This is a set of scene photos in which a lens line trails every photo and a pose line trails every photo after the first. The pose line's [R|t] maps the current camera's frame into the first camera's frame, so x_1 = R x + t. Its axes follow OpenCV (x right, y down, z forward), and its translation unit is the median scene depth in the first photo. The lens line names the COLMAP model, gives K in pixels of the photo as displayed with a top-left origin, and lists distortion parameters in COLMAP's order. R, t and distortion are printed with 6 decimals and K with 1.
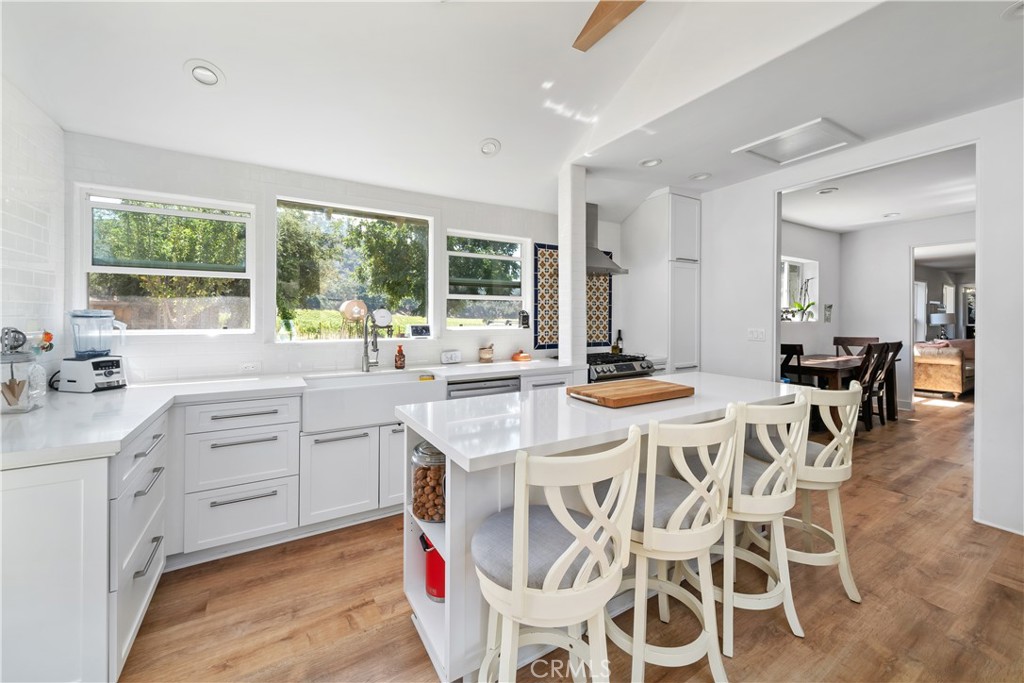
lens RADIAL K [[399.7, 0, 505.5], [0, 399.7, 319.3], [0, 0, 1]] dist [0.000131, 0.000187]
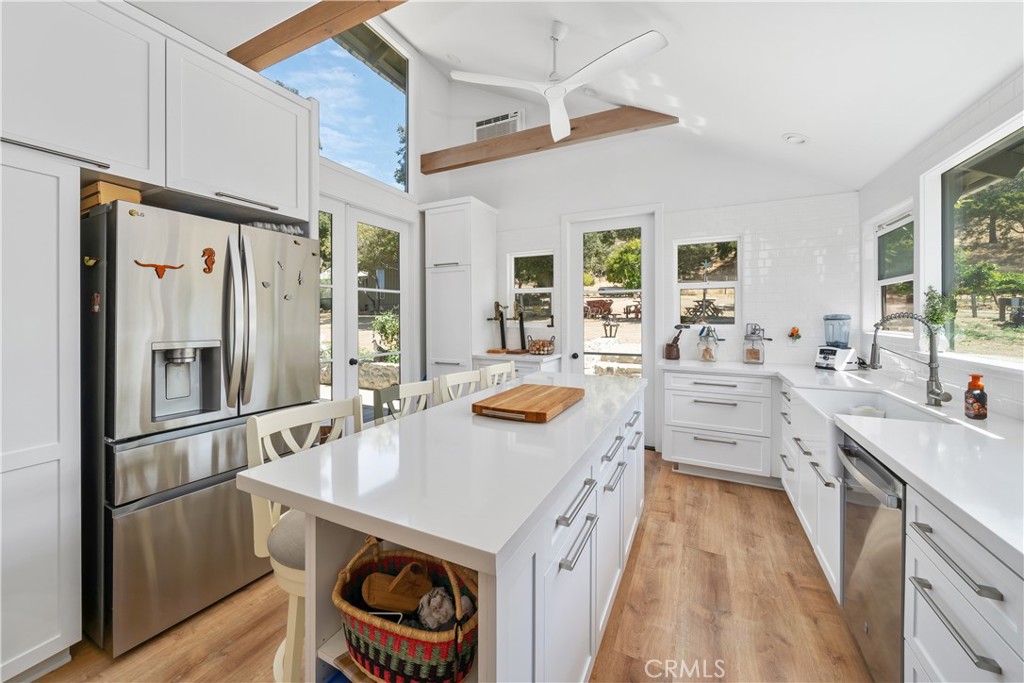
lens RADIAL K [[389.3, 0, 499.0], [0, 389.3, 318.0], [0, 0, 1]] dist [-0.002474, -0.000363]
pose [[-0.839839, -0.005389, -0.542809, 0.445963], [-0.014014, 0.999833, 0.011756, -0.006387], [0.542655, 0.017480, -0.839774, 0.872766]]
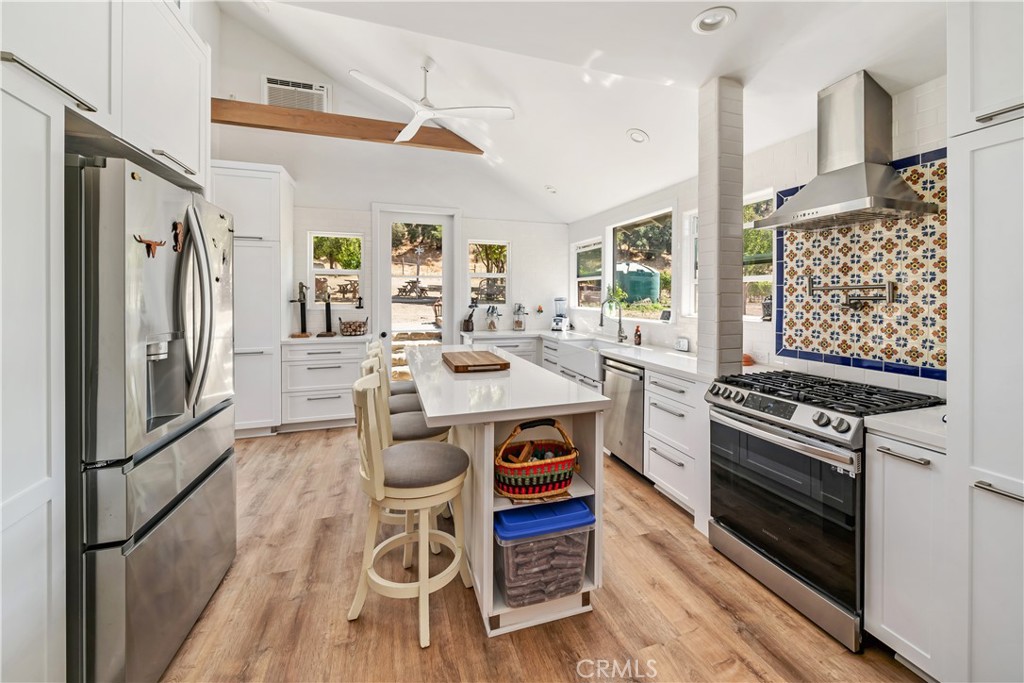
lens RADIAL K [[399.7, 0, 522.9], [0, 399.7, 298.7], [0, 0, 1]] dist [0.000131, 0.000187]
pose [[-0.199516, -0.002253, -0.979892, 0.793309], [-0.019169, 0.999815, 0.001605, -0.009454], [0.979707, 0.019104, -0.199522, 0.721469]]
